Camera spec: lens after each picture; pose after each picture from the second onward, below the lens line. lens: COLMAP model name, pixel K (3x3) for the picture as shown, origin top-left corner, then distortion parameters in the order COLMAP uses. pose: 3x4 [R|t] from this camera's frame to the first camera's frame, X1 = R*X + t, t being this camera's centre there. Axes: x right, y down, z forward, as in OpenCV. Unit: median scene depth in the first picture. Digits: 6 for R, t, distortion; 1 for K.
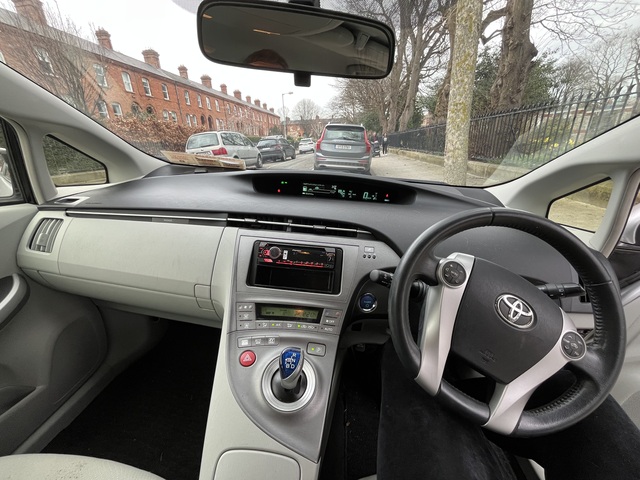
lens RADIAL K [[256.1, 0, 320.0], [0, 256.1, 240.0], [0, 0, 1]] dist [-0.001284, -0.000099]
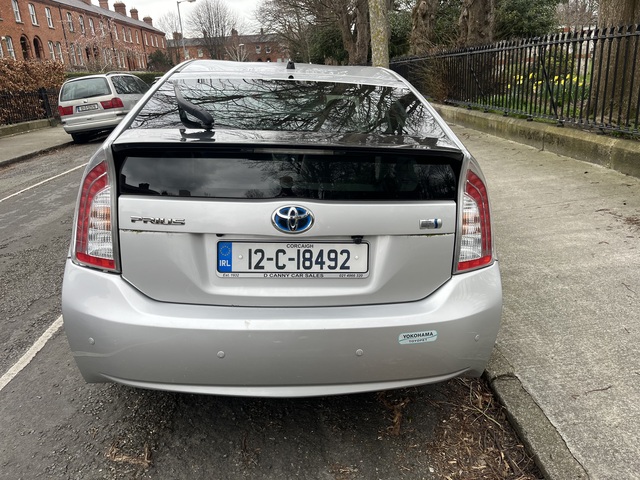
lens RADIAL K [[487.9, 0, 320.0], [0, 487.9, 240.0], [0, 0, 1]] dist [0.008967, 0.001639]
pose [[0.987885, -0.073064, 0.136913, -0.032783], [0.078321, 0.996368, -0.033410, 0.084978], [-0.133975, 0.043728, 0.990019, -0.282454]]
